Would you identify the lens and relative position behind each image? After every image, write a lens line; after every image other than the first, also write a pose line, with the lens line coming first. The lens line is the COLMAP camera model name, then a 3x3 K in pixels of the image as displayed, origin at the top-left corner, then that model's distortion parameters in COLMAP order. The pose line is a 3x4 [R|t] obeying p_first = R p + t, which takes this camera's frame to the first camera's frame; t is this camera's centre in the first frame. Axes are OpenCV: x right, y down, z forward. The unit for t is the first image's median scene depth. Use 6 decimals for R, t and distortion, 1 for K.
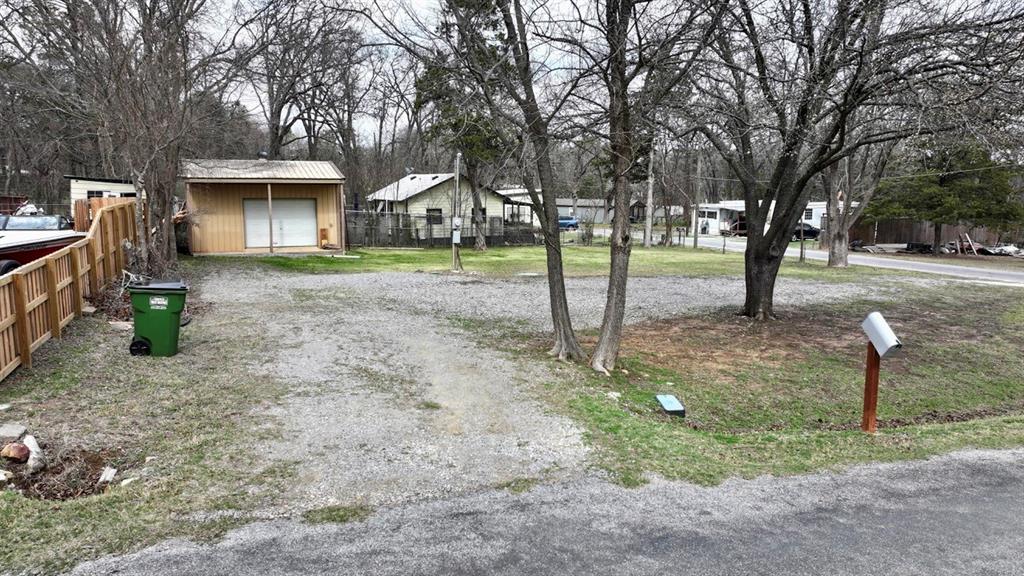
lens RADIAL K [[715.0, 0, 512.0], [0, 715.0, 288.0], [0, 0, 1]] dist [0.001825, 0.009727]
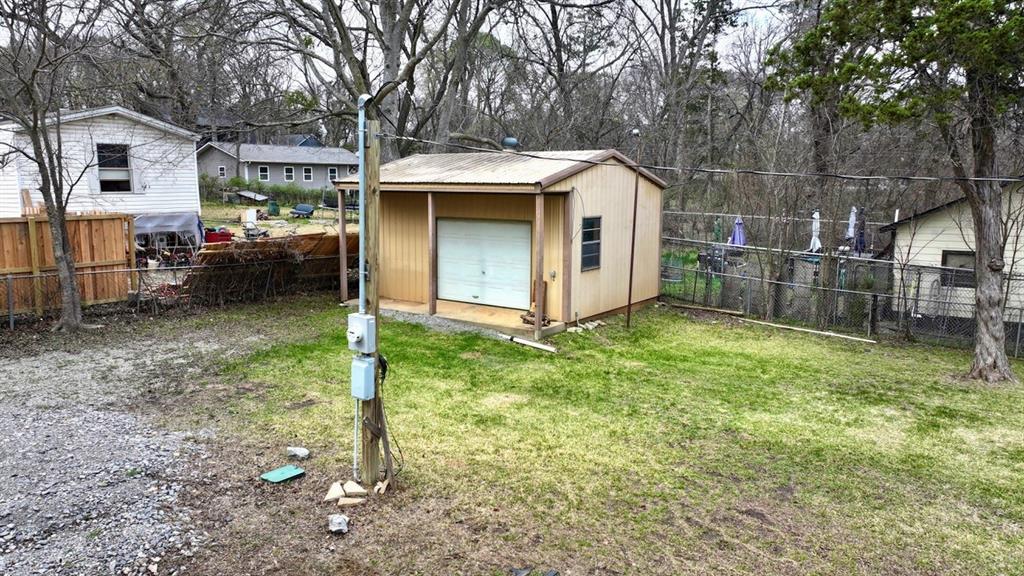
lens RADIAL K [[715.0, 0, 512.0], [0, 715.0, 288.0], [0, 0, 1]] dist [0.001825, 0.009727]
pose [[0.514238, 0.127225, -0.848159, 0.253071], [-0.129344, 0.989129, 0.069950, -0.170059], [0.847838, 0.073734, 0.525103, 1.090153]]
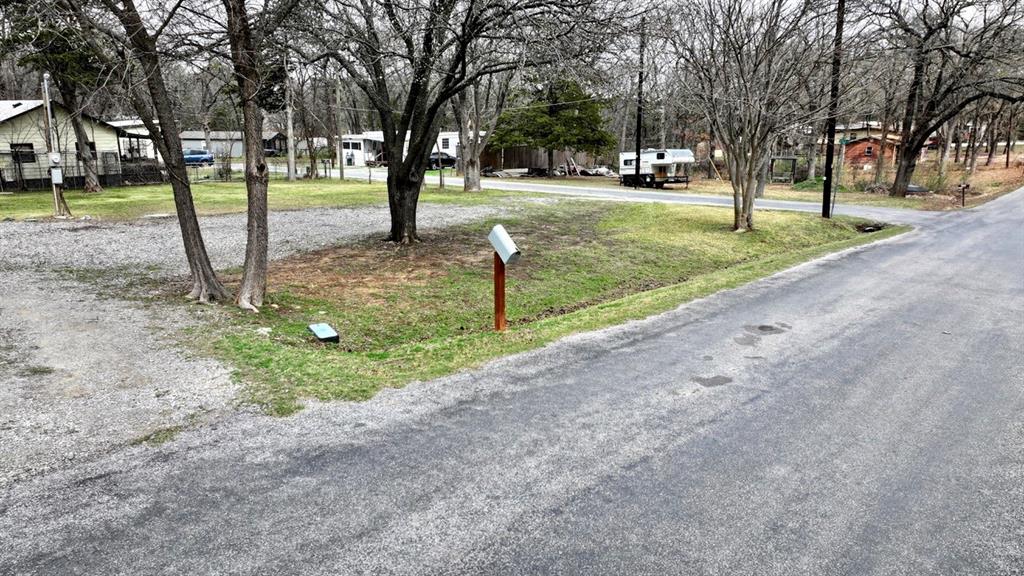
lens RADIAL K [[715.0, 0, 512.0], [0, 715.0, 288.0], [0, 0, 1]] dist [0.001825, 0.009727]
pose [[0.887145, -0.108322, 0.448597, 0.008984], [0.066854, 0.991974, 0.107320, 0.008223], [-0.456622, -0.065217, 0.887267, -0.006094]]
